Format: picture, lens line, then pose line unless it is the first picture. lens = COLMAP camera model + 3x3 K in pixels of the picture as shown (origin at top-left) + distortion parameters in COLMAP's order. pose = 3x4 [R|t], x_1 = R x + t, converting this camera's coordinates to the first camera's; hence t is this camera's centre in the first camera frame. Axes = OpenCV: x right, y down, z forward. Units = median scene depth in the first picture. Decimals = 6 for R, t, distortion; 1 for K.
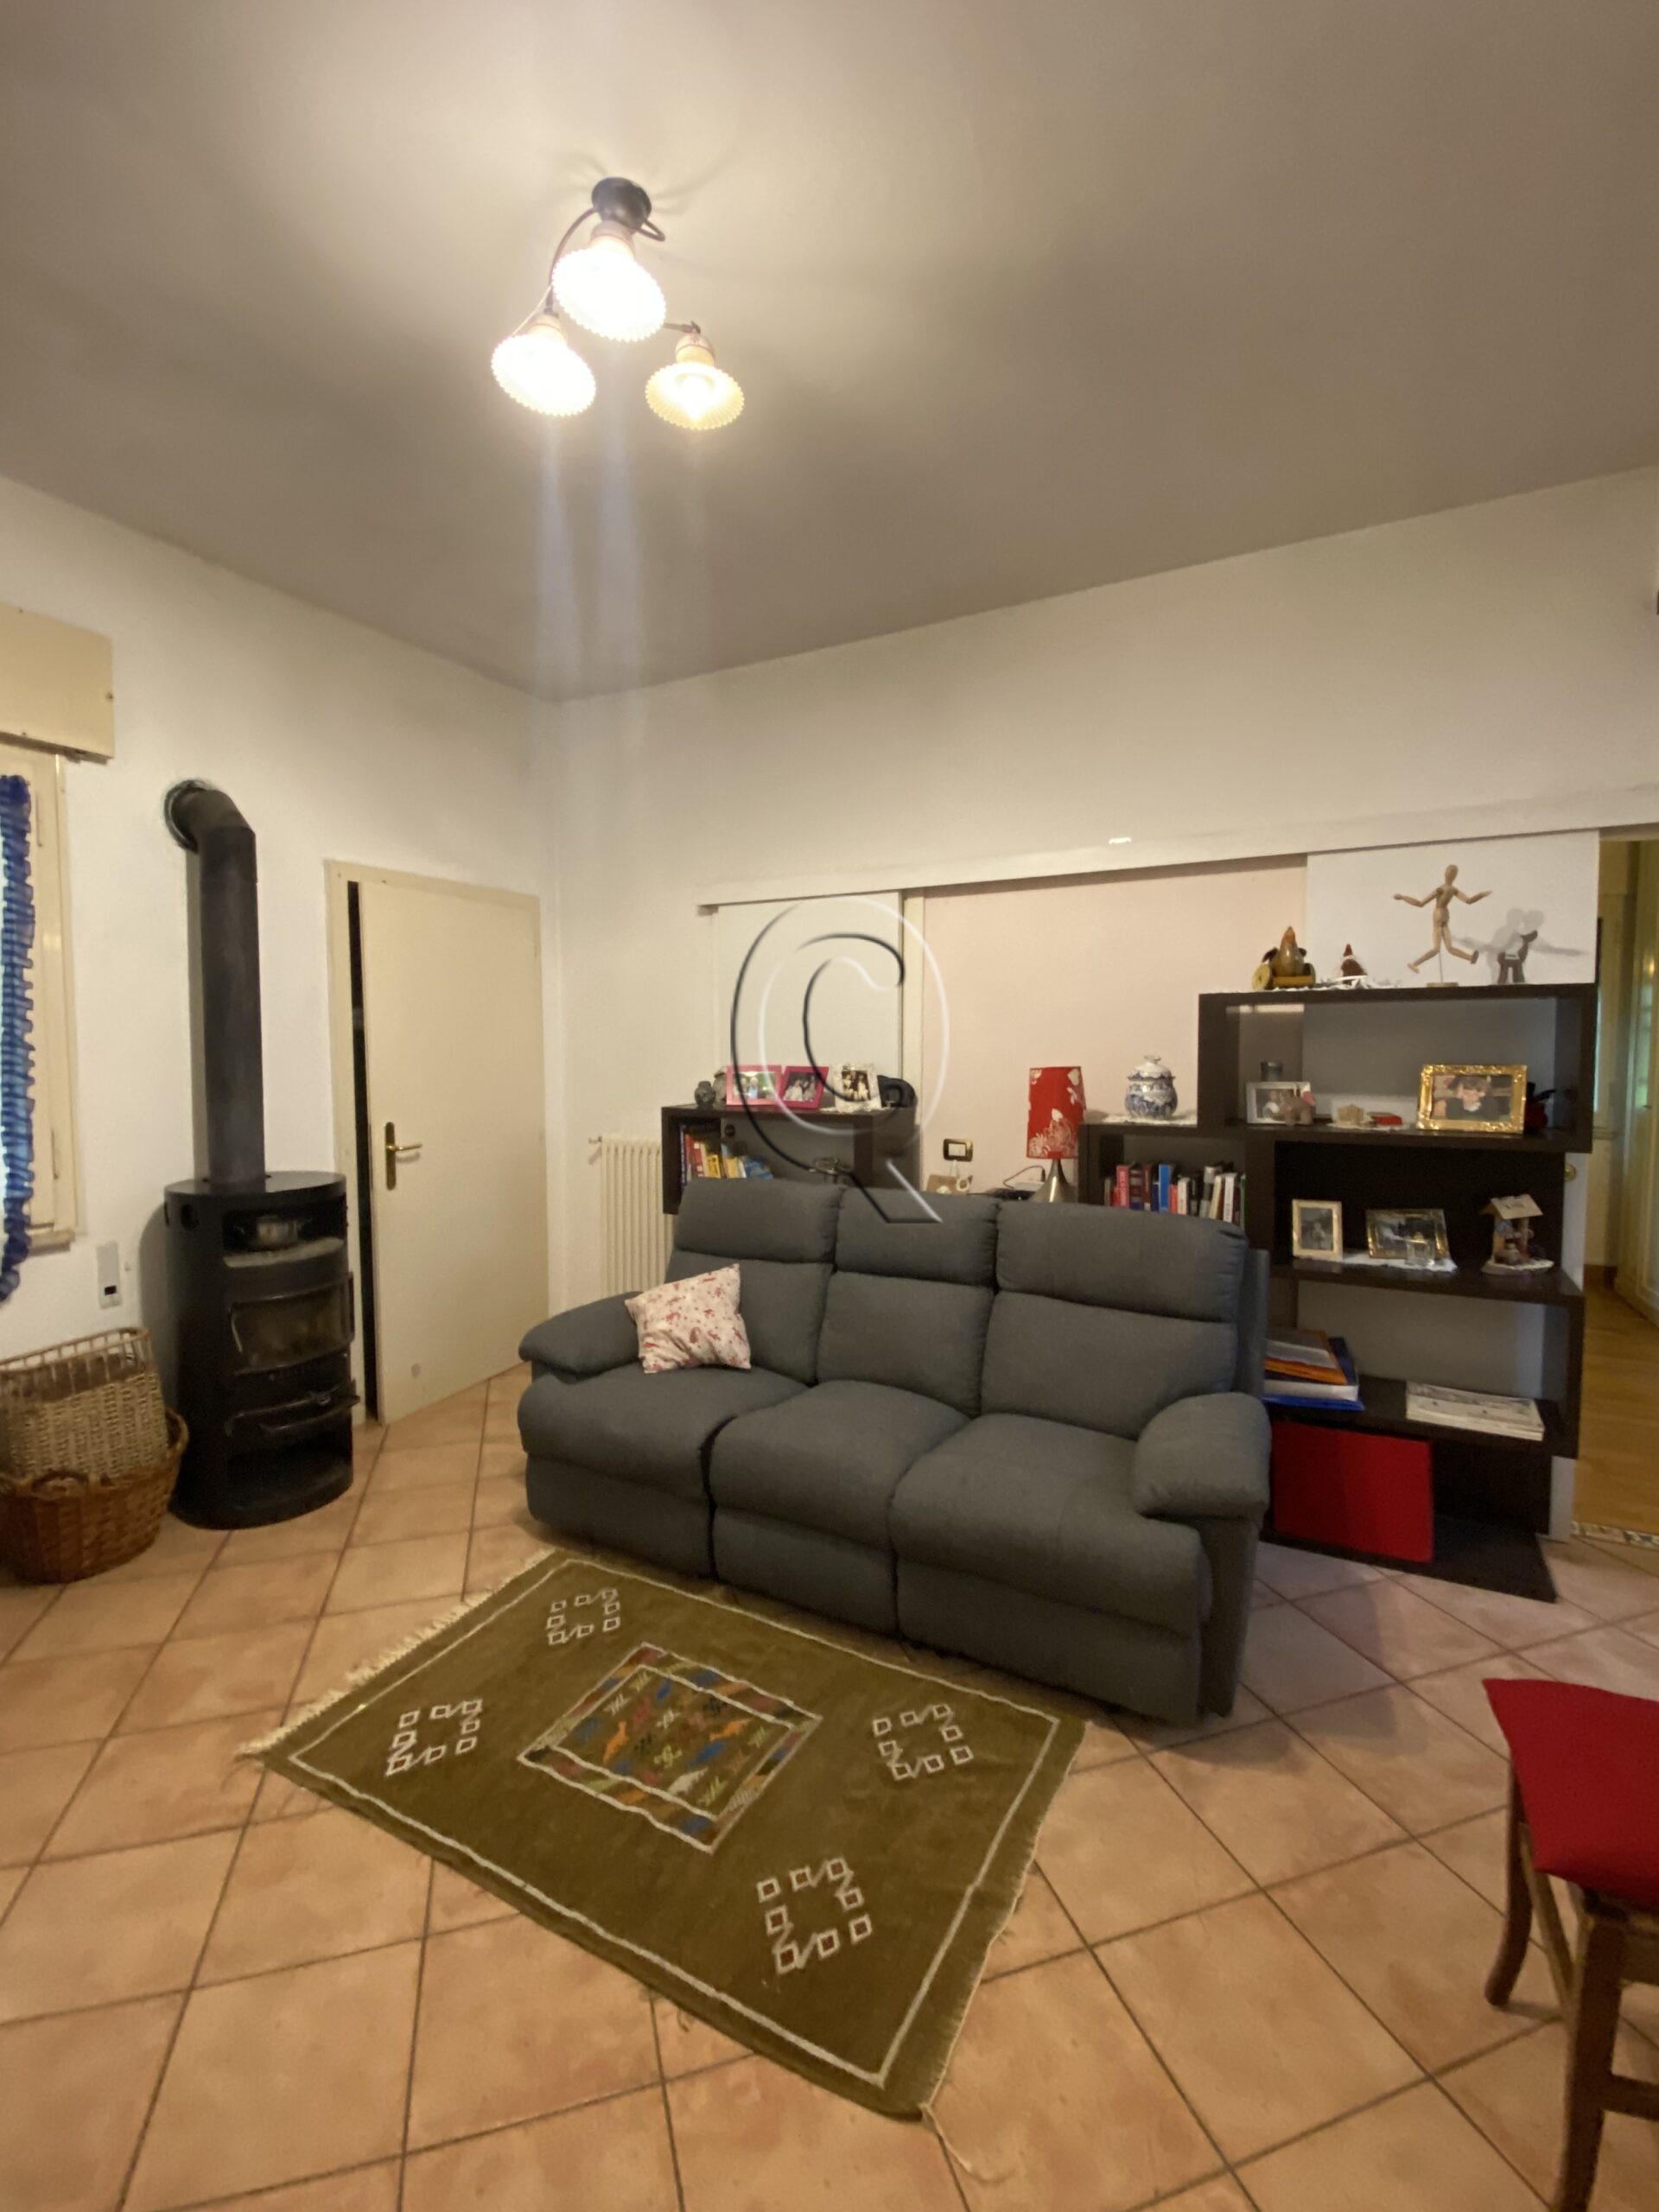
lens RADIAL K [[958.6, 0, 829.8], [0, 958.6, 1103.2], [0, 0, 1]] dist [0.003219, -0.007466]
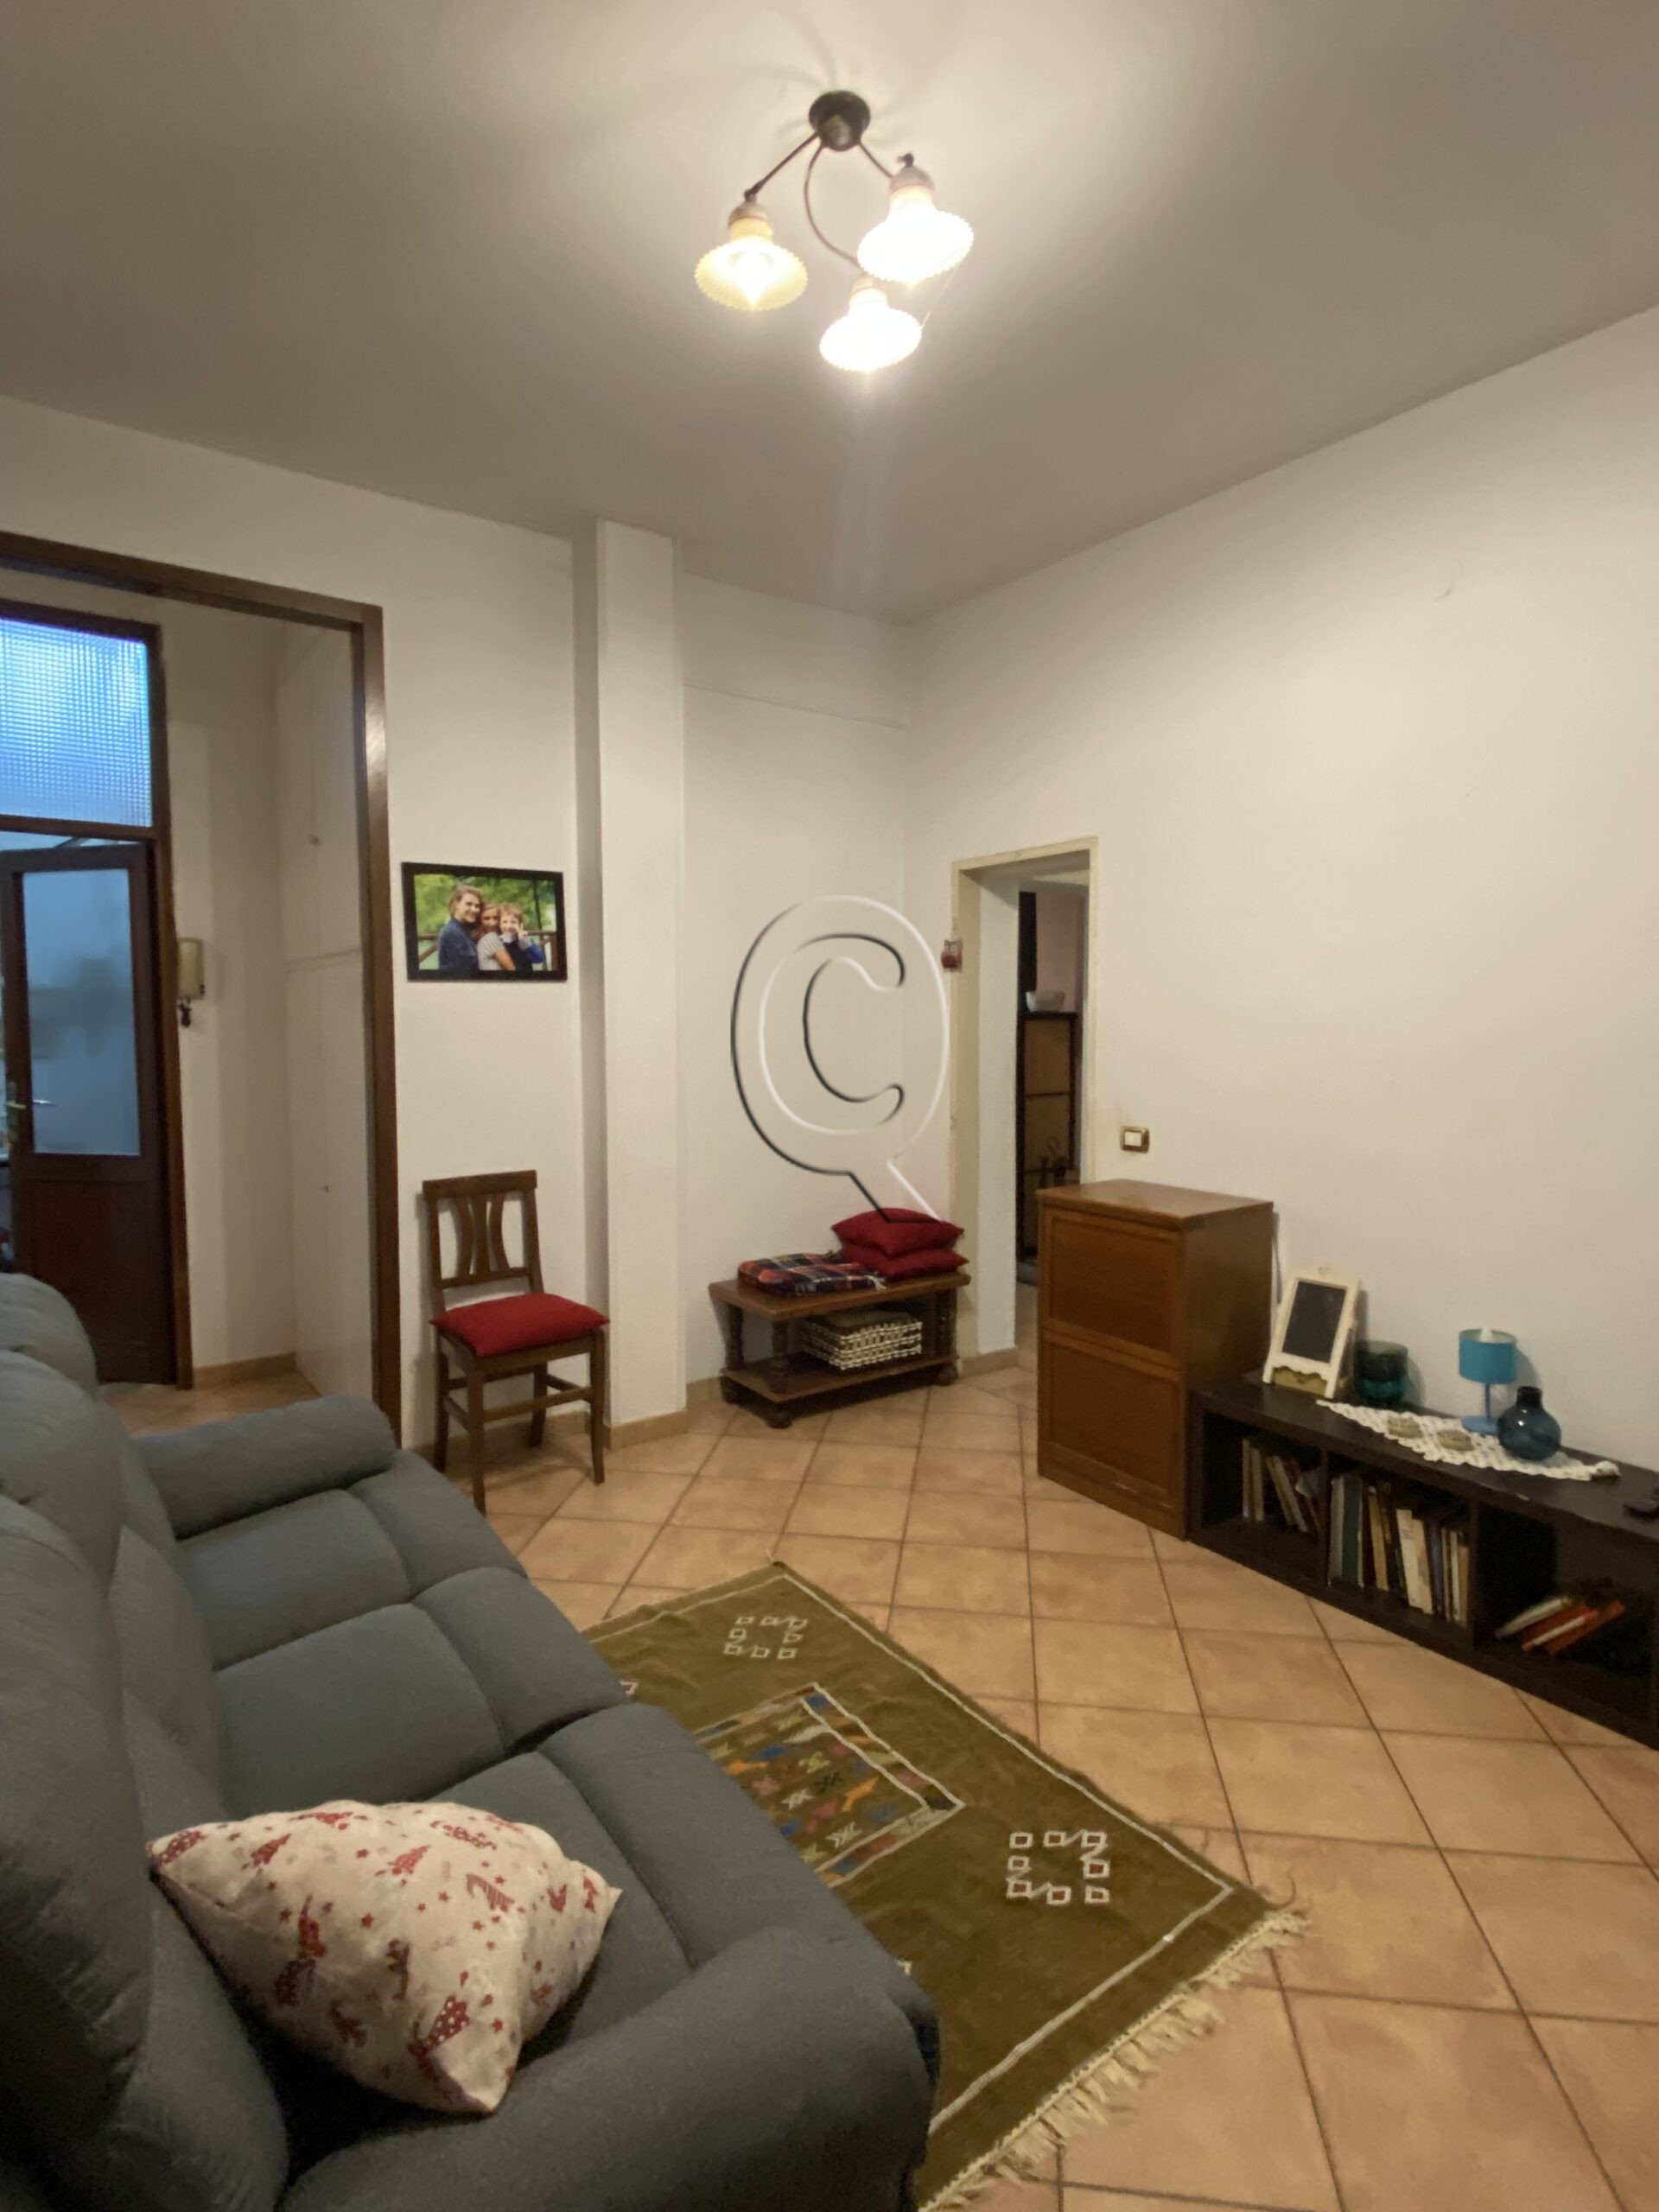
lens RADIAL K [[1133.3, 0, 814.8], [0, 1133.3, 1102.0], [0, 0, 1]] dist [0.004892, -0.004739]
pose [[-0.892991, -0.036719, 0.448574, -0.551518], [0.025217, 0.991019, 0.131324, -0.099434], [-0.449367, 0.128583, -0.884045, 1.619072]]
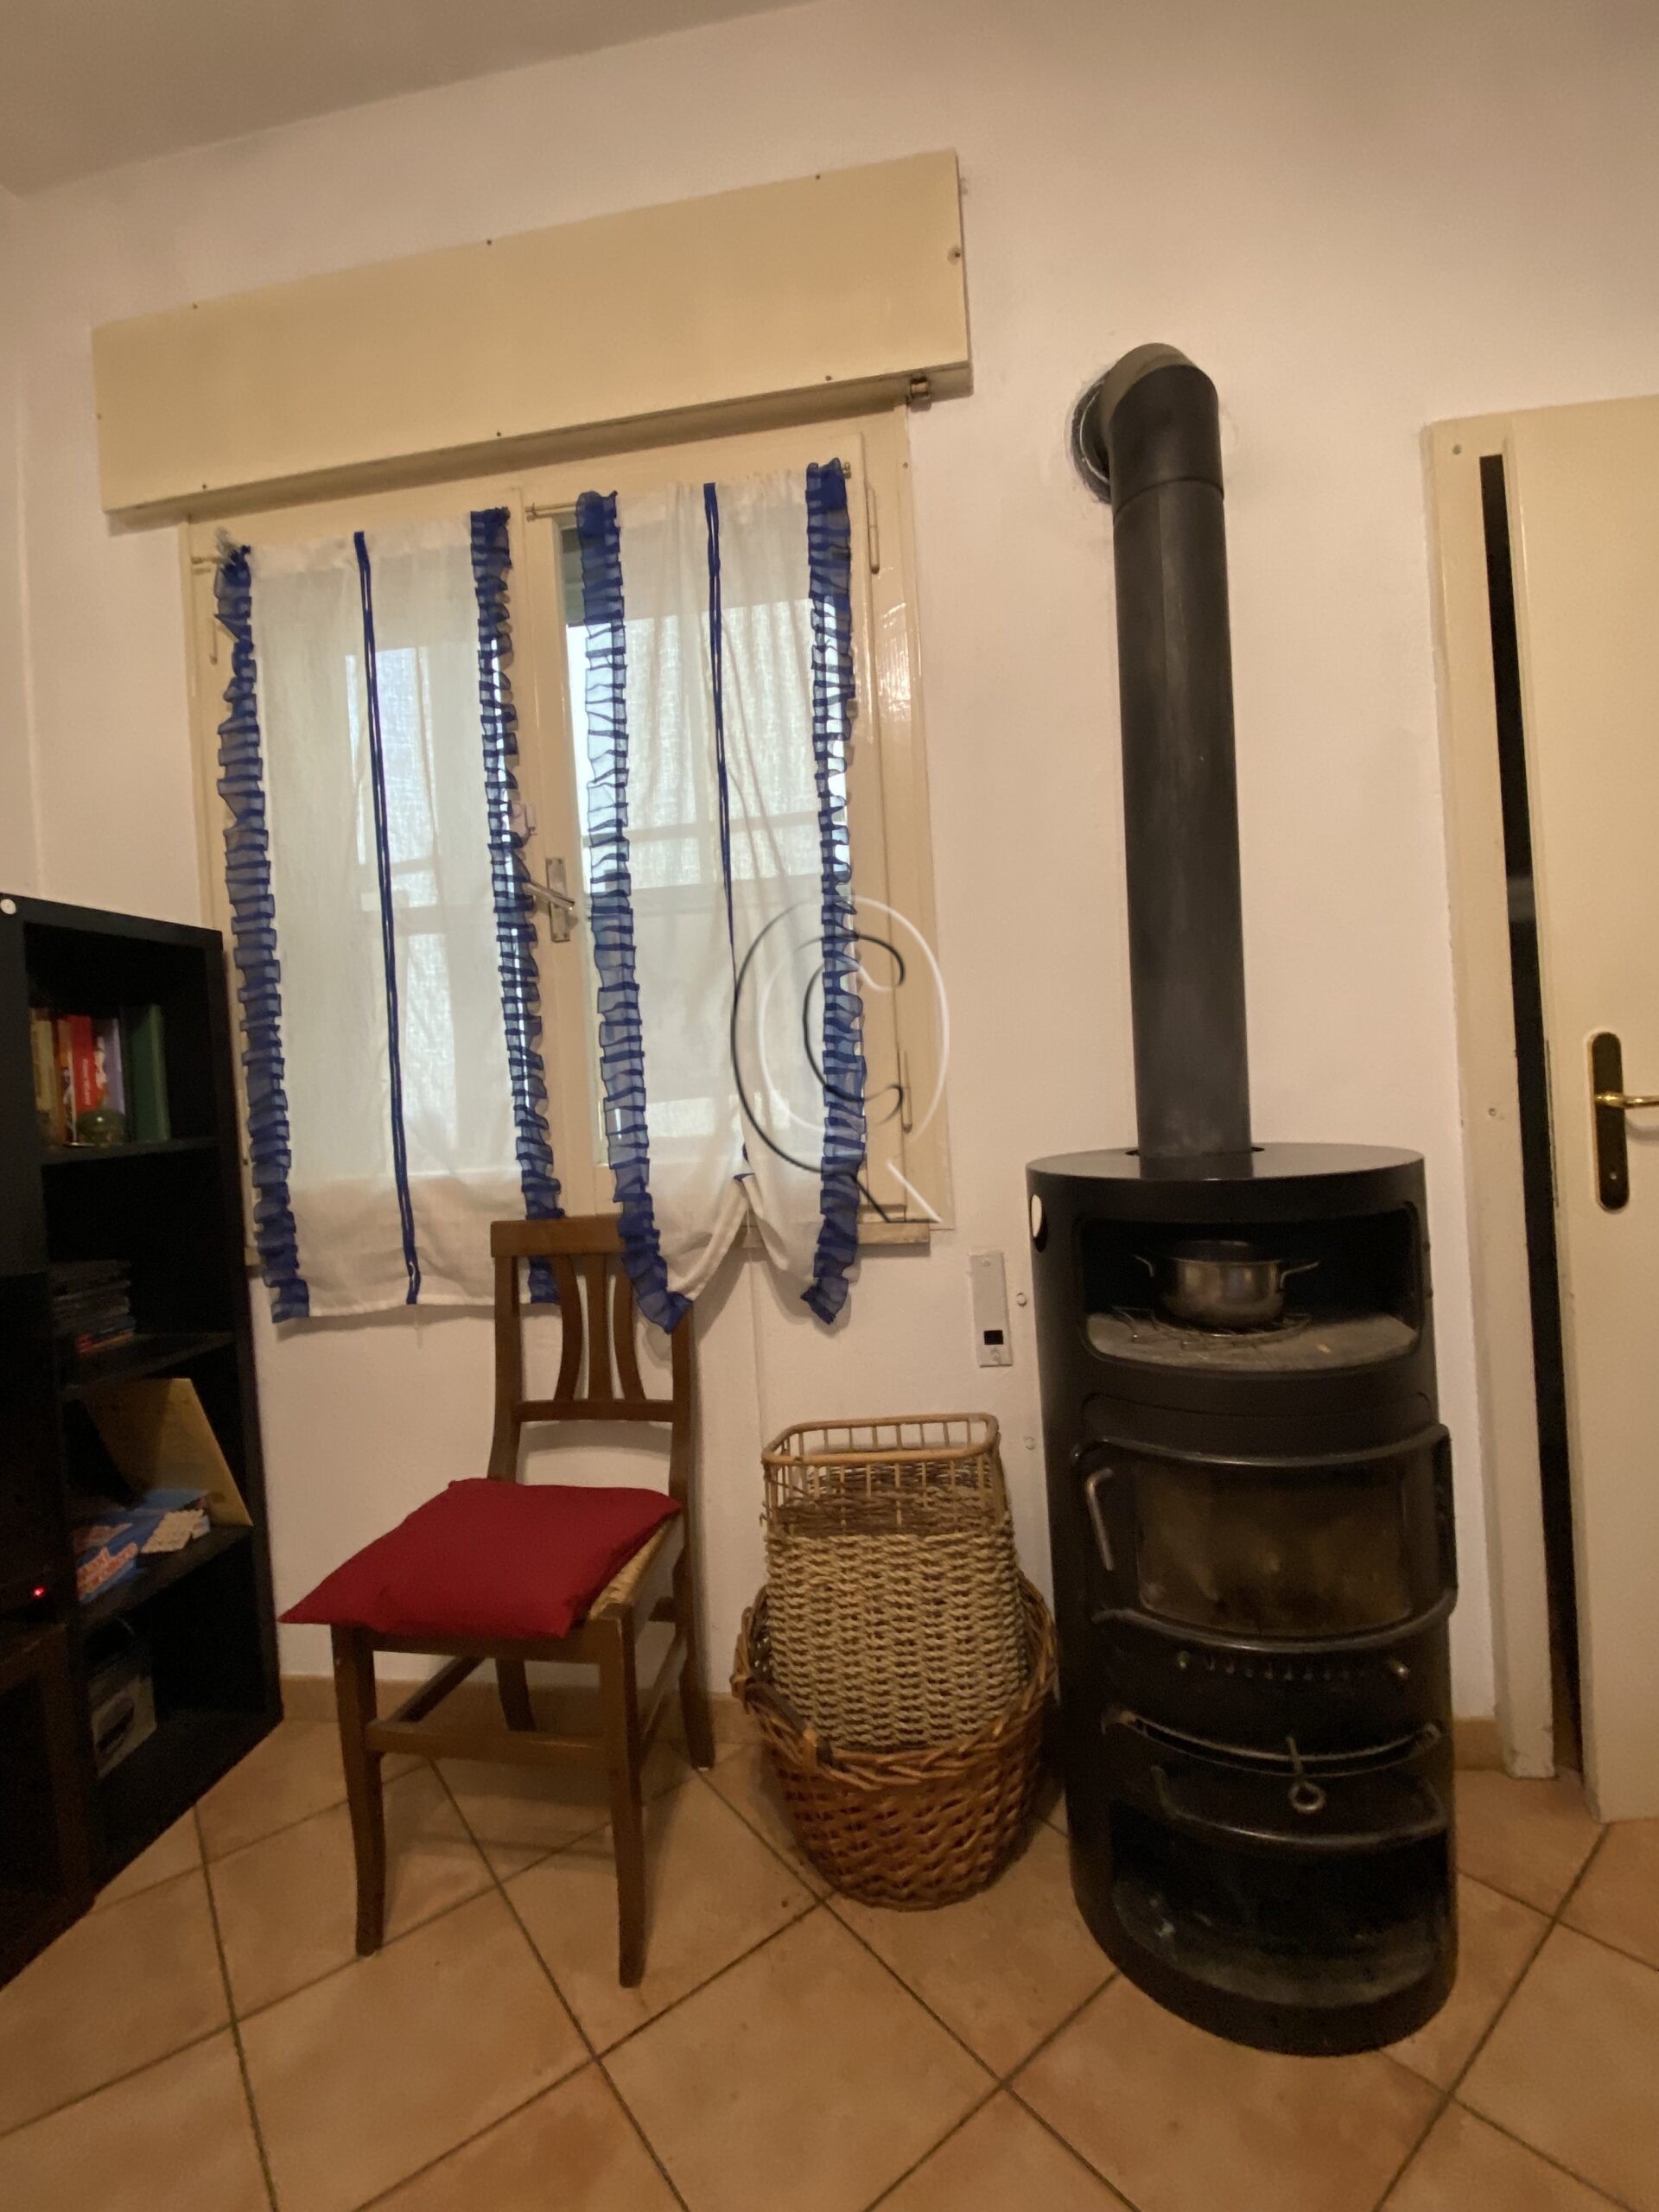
lens RADIAL K [[958.6, 0, 840.0], [0, 958.6, 1088.5], [0, 0, 1]] dist [0.003219, -0.007466]
pose [[0.347273, -0.011469, -0.937694, -0.323913], [0.001625, 0.999931, -0.011628, 0.071629], [0.937762, 0.002514, 0.347268, 0.905552]]
